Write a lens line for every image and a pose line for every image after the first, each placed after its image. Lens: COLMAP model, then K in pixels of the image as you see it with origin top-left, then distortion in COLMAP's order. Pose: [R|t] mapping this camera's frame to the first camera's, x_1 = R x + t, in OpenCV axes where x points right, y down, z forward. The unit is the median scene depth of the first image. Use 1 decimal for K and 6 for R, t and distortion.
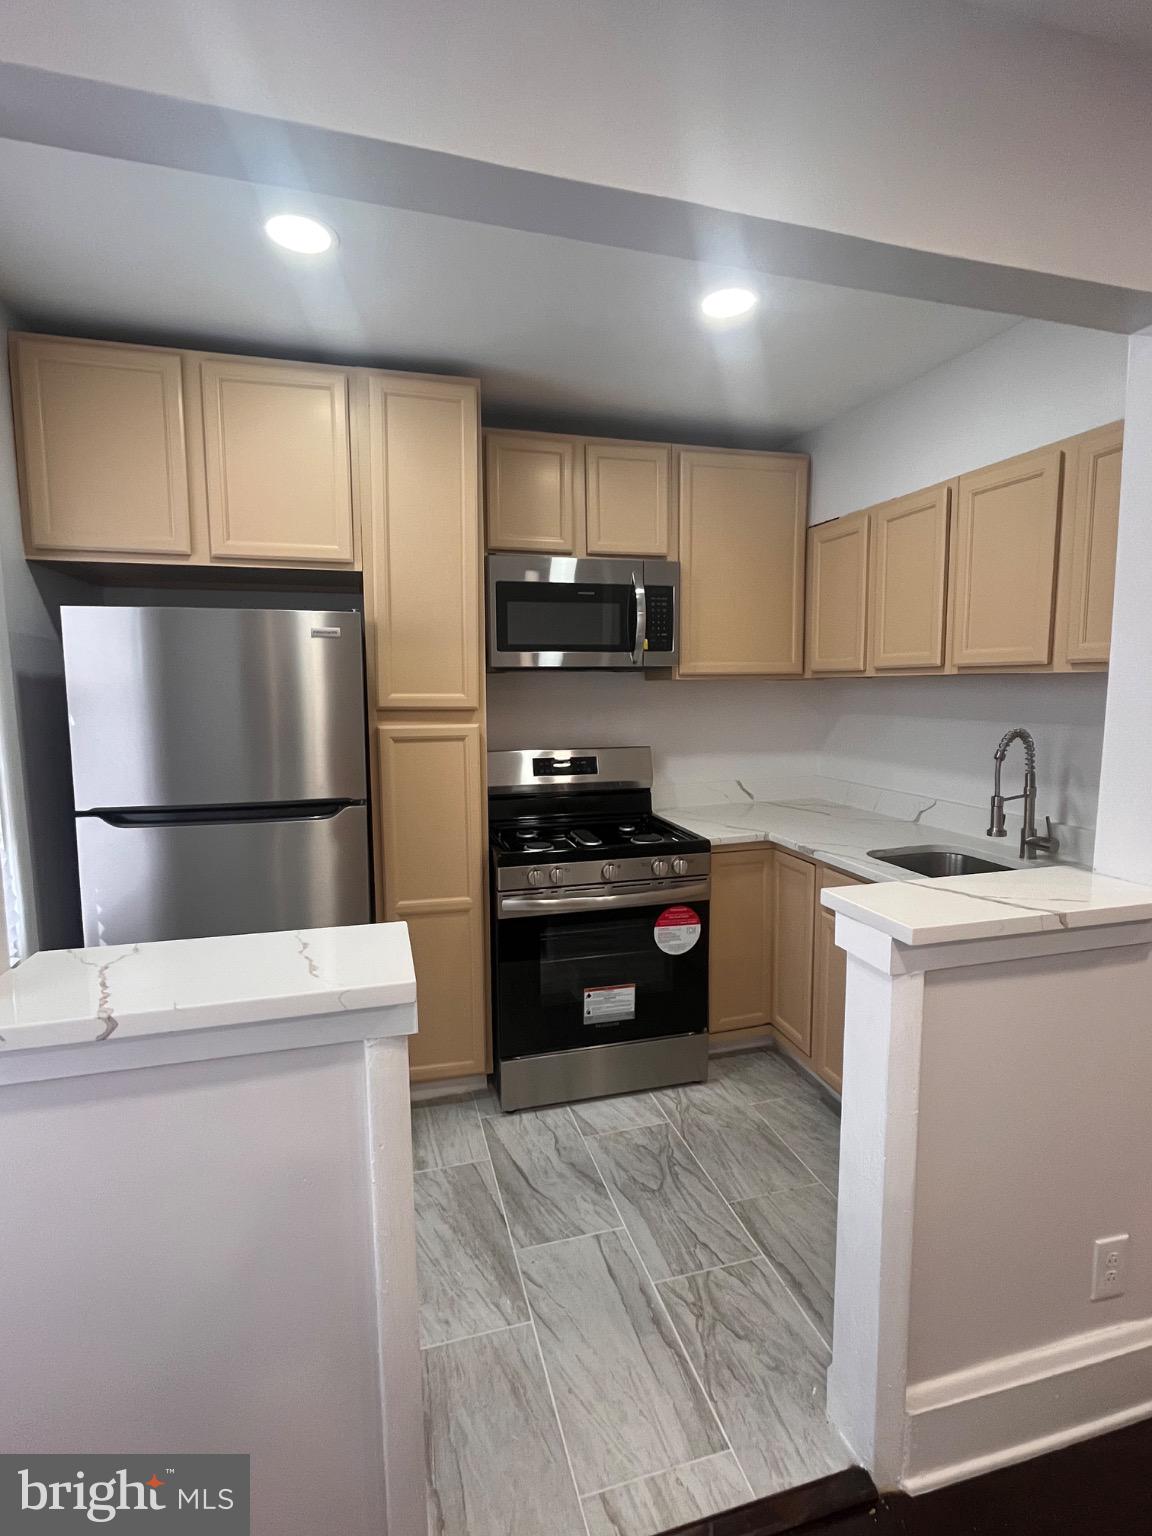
lens RADIAL K [[740.9, 0, 575.2], [0, 740.9, 774.0], [0, 0, 1]] dist [-0.002926, -0.000779]
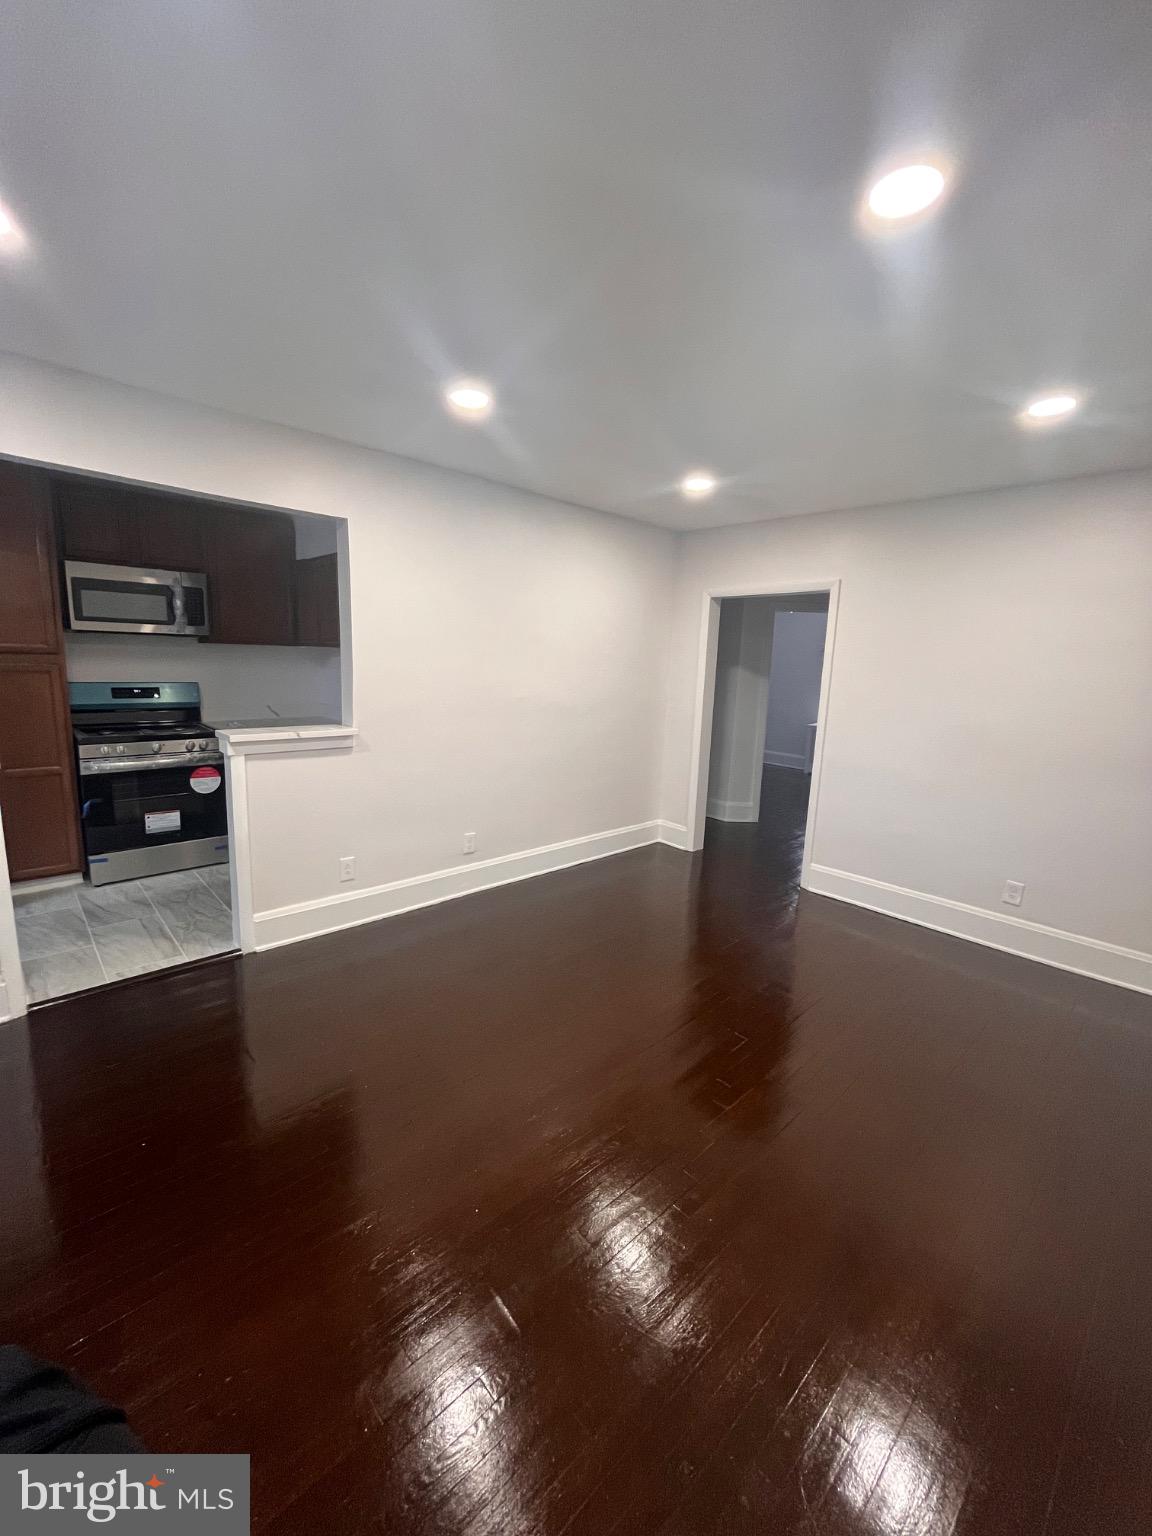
lens RADIAL K [[623.6, 0, 564.7], [0, 623.6, 759.1], [0, 0, 1]] dist [0.010491, 0.000625]
pose [[0.892194, -0.036339, 0.450188, 0.267465], [0.011050, 0.998216, 0.058677, 0.088231], [-0.451517, -0.047376, 0.891004, -0.896714]]
